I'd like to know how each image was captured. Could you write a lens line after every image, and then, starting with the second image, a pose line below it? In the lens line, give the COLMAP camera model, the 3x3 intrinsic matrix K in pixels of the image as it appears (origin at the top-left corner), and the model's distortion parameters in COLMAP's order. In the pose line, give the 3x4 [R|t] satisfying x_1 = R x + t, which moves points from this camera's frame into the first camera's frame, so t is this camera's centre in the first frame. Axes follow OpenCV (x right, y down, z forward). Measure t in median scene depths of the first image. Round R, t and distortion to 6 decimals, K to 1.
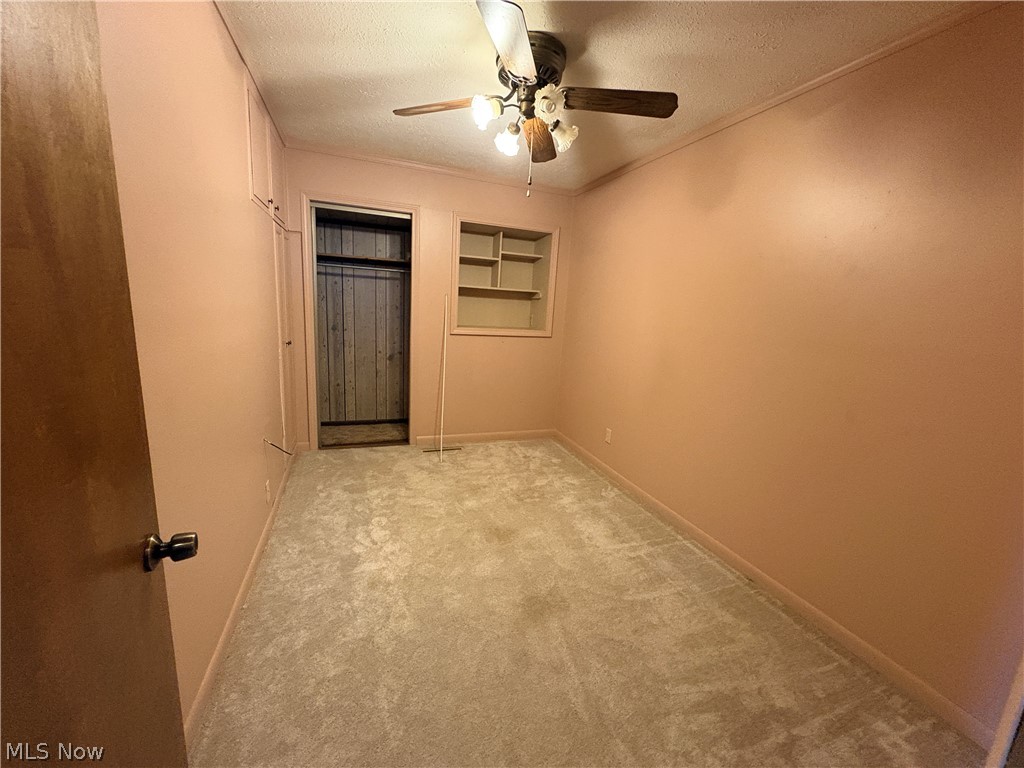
lens RADIAL K [[409.4, 0, 513.6], [0, 409.4, 386.8], [0, 0, 1]] dist [-0.000610, 0.000370]
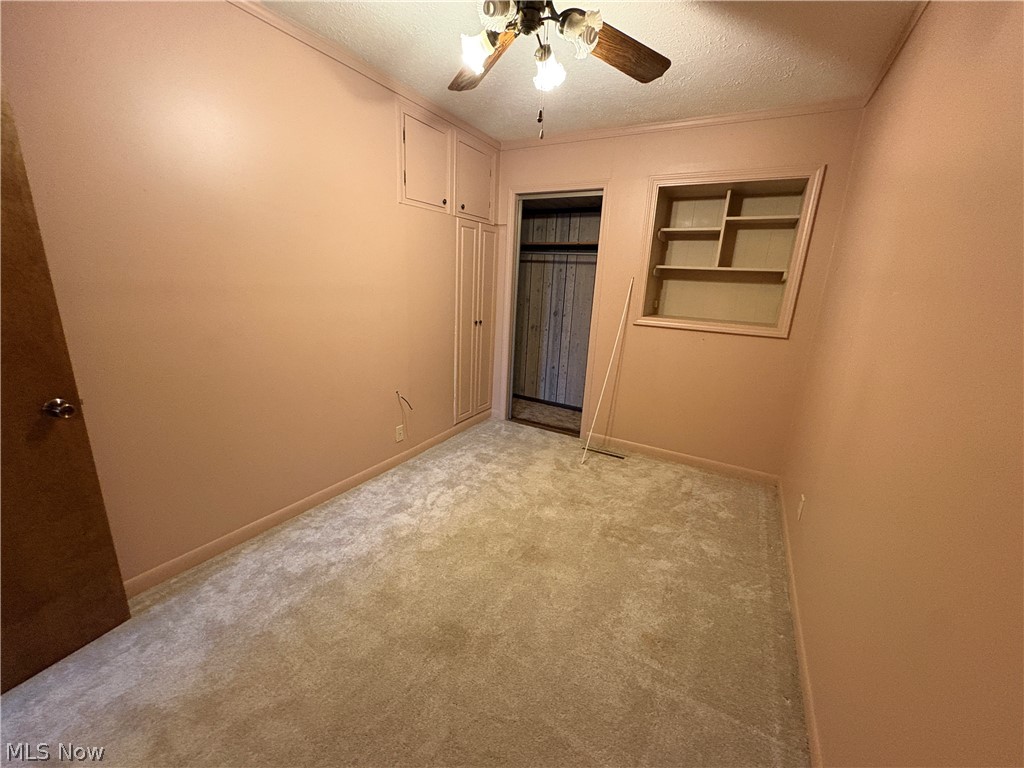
lens RADIAL K [[409.4, 0, 513.6], [0, 409.4, 386.8], [0, 0, 1]] dist [-0.000610, 0.000370]
pose [[0.637887, 0.169081, -0.751340, 0.368134], [-0.158407, 0.983547, 0.086849, -0.036470], [0.753663, 0.063618, 0.654175, 0.273299]]
